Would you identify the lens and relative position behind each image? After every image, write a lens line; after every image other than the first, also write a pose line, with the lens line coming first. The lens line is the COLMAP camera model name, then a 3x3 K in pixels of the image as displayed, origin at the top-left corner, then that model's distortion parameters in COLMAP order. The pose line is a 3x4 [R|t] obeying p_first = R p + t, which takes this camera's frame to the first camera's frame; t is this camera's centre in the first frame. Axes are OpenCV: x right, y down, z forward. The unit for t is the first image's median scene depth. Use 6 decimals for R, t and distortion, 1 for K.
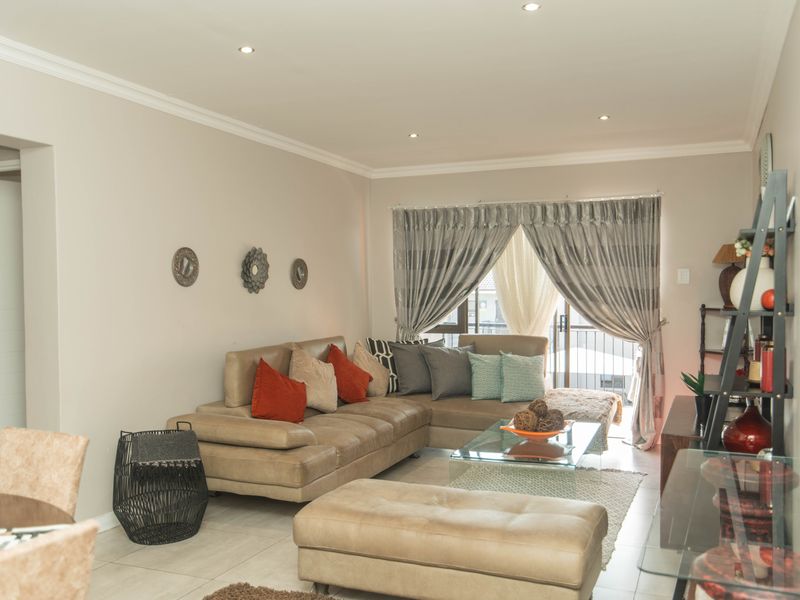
lens RADIAL K [[750.0, 0, 412.4], [0, 750.0, 303.3], [0, 0, 1]] dist [0.019114, 0.000000]
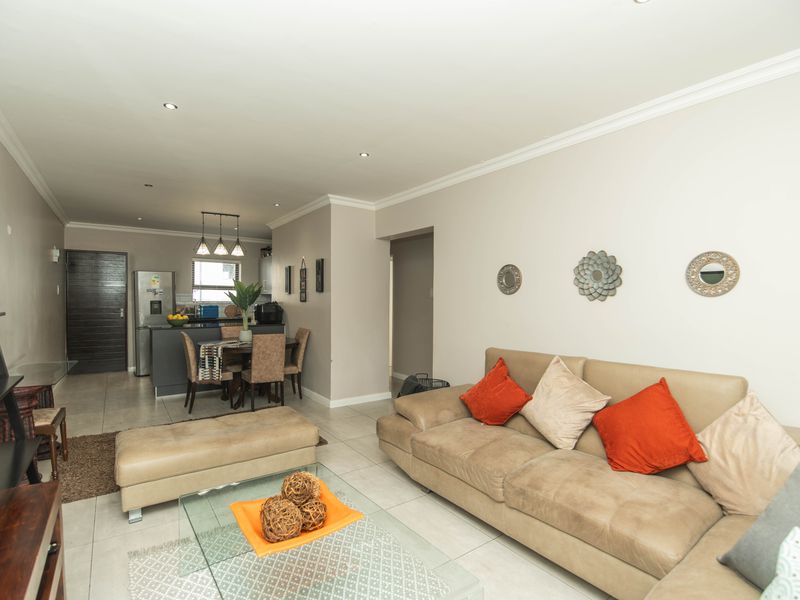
lens RADIAL K [[409.8, 0, 400.9], [0, 409.8, 303.6], [0, 0, 1]] dist [-0.006144, -0.006345]
pose [[-0.515797, 0.010695, -0.856644, 0.392713], [-0.020284, 0.999489, 0.024691, -0.019160], [0.856471, 0.030112, -0.515316, 1.149613]]
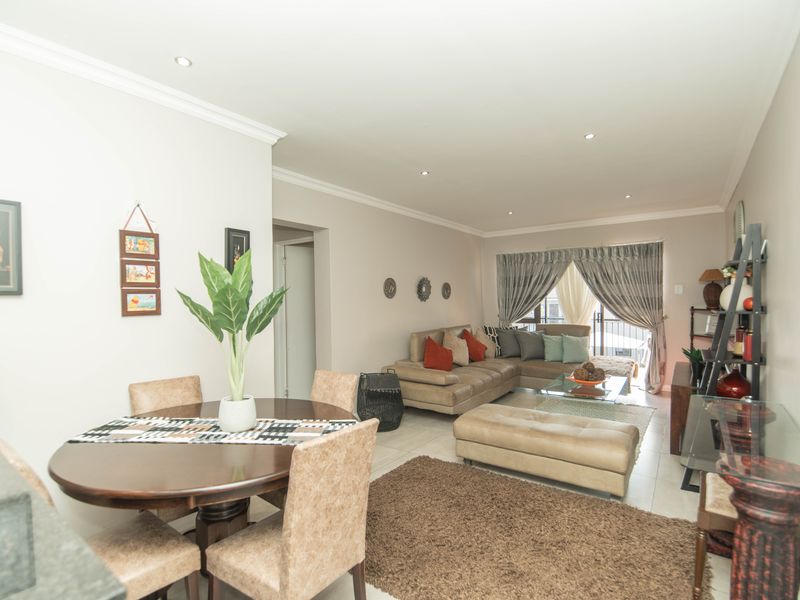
lens RADIAL K [[409.8, 0, 403.9], [0, 409.8, 303.5], [0, 0, 1]] dist [-0.006144, -0.006345]
pose [[0.974366, -0.005973, -0.224888, -0.030431], [0.004551, 0.999966, -0.006839, -0.001932], [0.224922, 0.005640, 0.974361, -0.009745]]
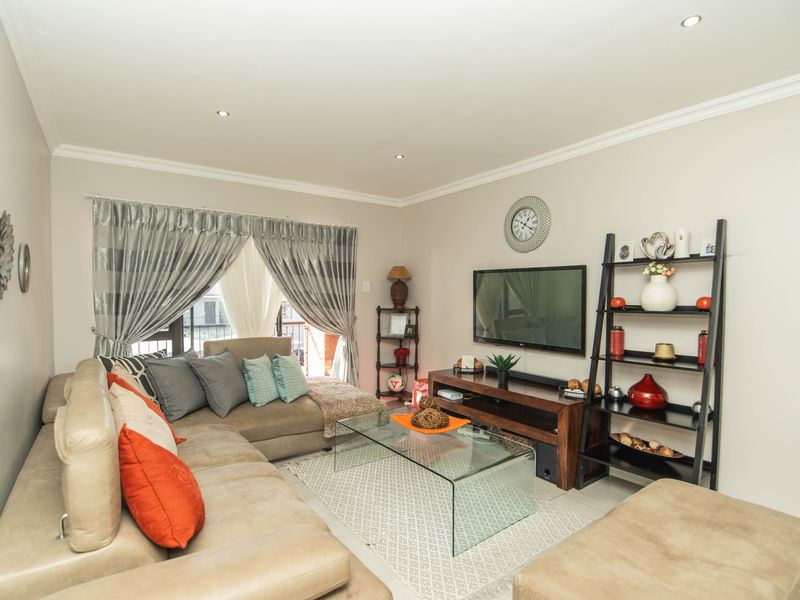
lens RADIAL K [[409.8, 0, 401.9], [0, 409.8, 312.8], [0, 0, 1]] dist [-0.006144, -0.006345]
pose [[0.487551, -0.029369, 0.872600, -0.344655], [0.009590, 0.999554, 0.028284, -0.009301], [-0.873042, -0.005422, 0.487615, 0.668483]]
